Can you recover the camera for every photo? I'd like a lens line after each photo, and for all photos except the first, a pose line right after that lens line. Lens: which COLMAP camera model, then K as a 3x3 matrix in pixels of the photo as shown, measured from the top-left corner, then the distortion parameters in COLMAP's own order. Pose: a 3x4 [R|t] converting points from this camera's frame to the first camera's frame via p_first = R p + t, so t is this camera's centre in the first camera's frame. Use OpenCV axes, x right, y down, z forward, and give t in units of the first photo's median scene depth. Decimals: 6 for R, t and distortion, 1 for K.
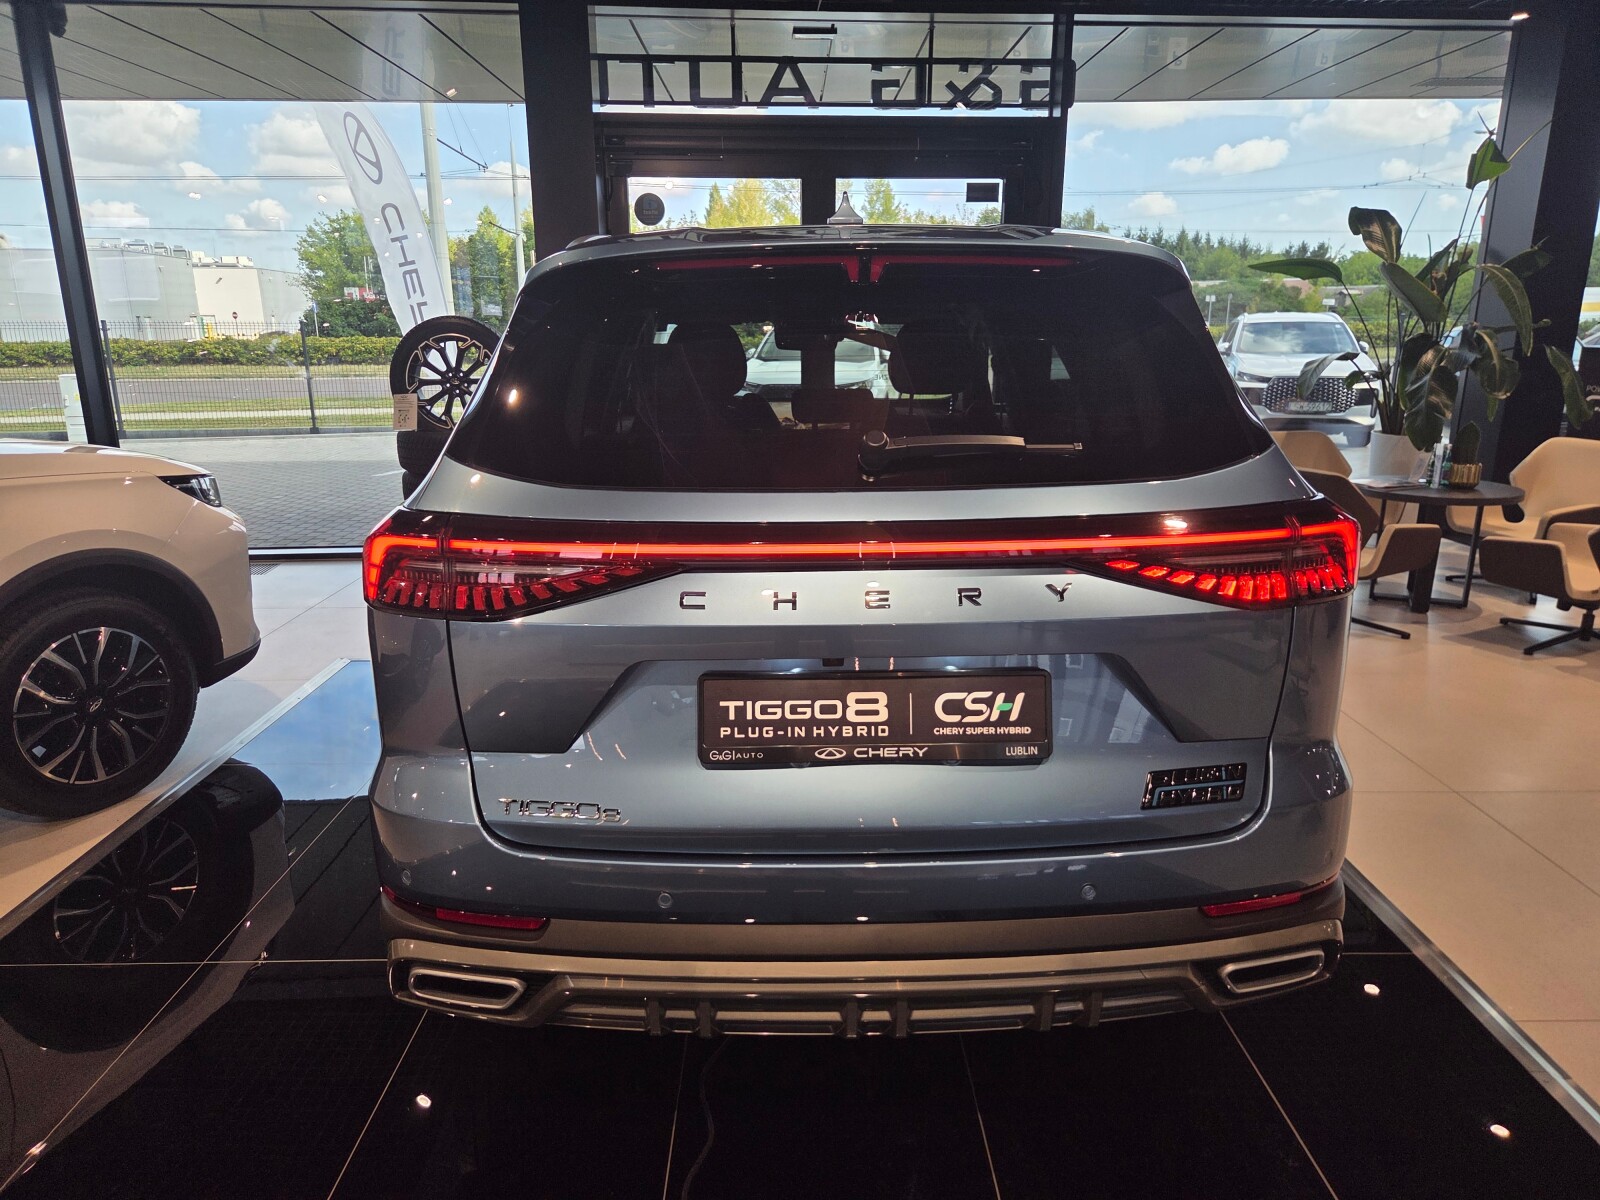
lens RADIAL K [[1084.3, 0, 795.5], [0, 1084.3, 606.2], [0, 0, 1]] dist [0.068599, -0.045101]
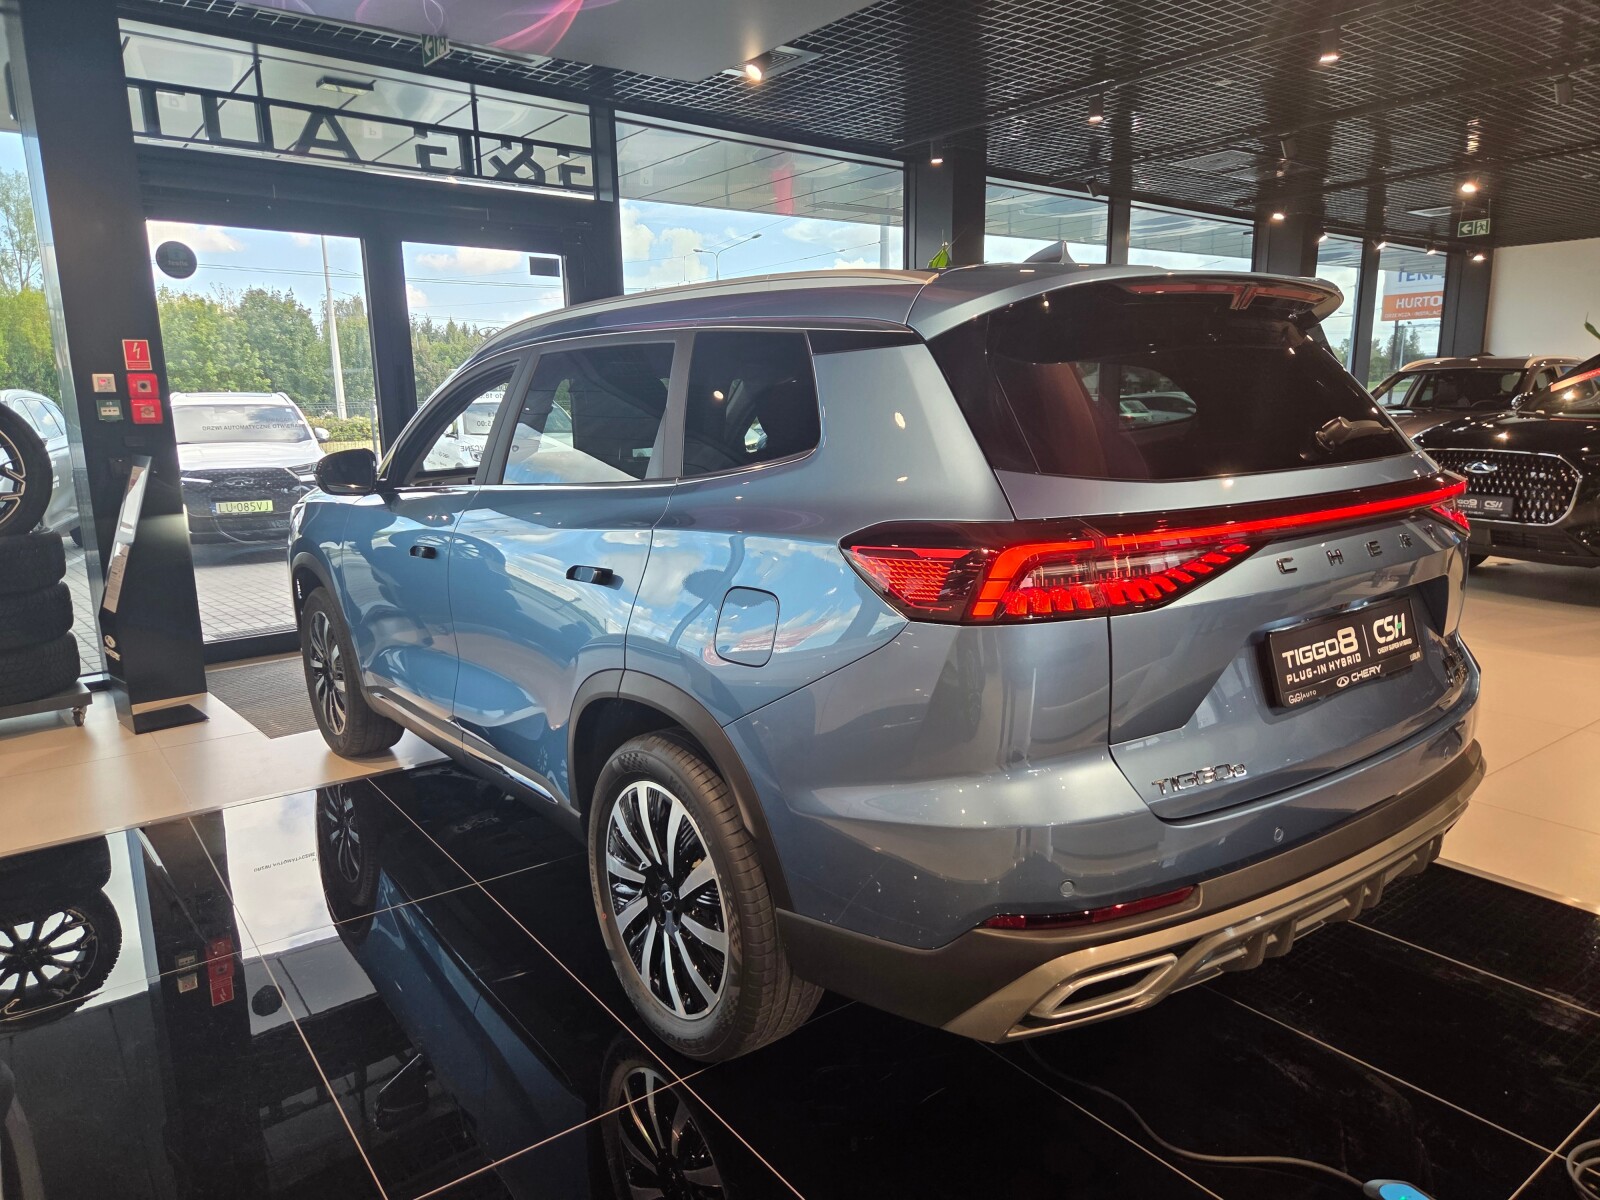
lens RADIAL K [[1084.3, 0, 795.5], [0, 1084.3, 606.2], [0, 0, 1]] dist [0.068599, -0.045101]
pose [[0.805043, -0.125341, 0.579824, -0.273975], [0.168680, 0.985443, -0.021176, -0.006042], [-0.568729, 0.114852, 0.814467, 0.077378]]
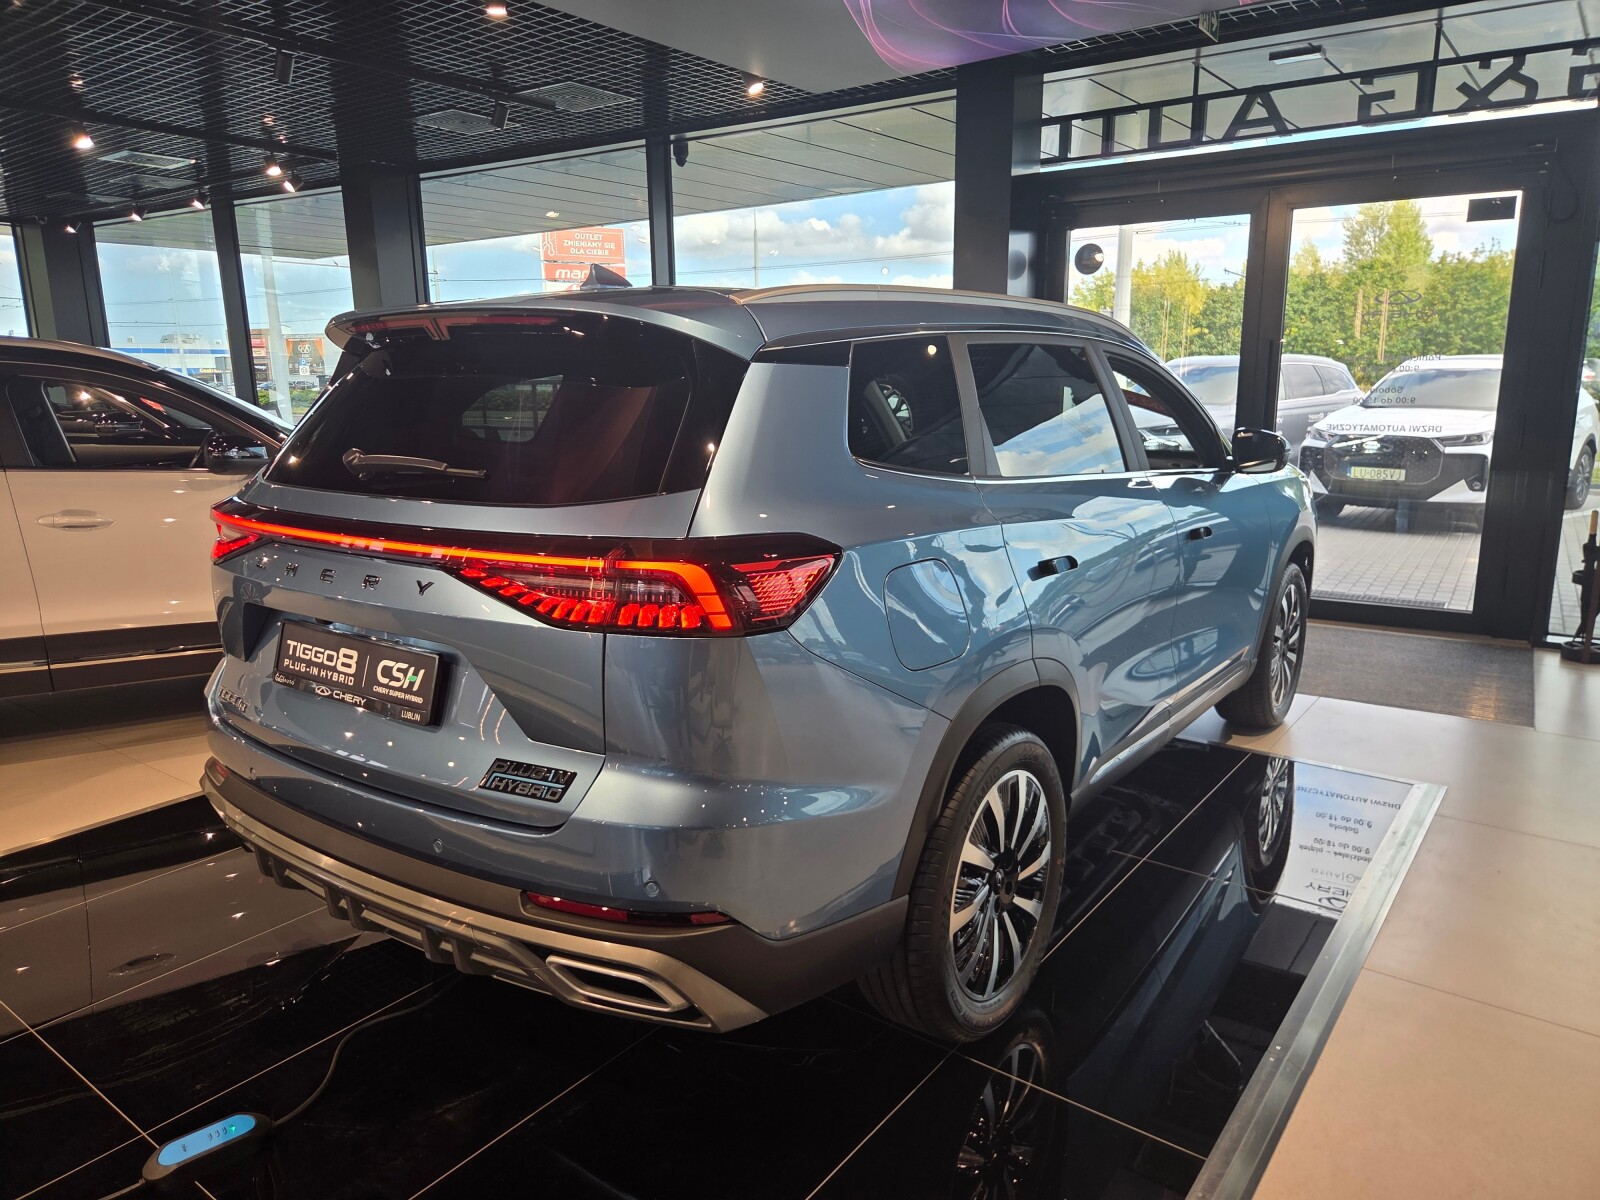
lens RADIAL K [[1079.2, 0, 800.0], [0, 1079.2, 600.0], [0, 0, 1]] dist [0.064111, -0.044345]
pose [[0.789448, 0.124174, -0.601127, 0.298953], [-0.151427, 0.988454, 0.005318, -0.016124], [0.594847, 0.086829, 0.799136, 0.063530]]
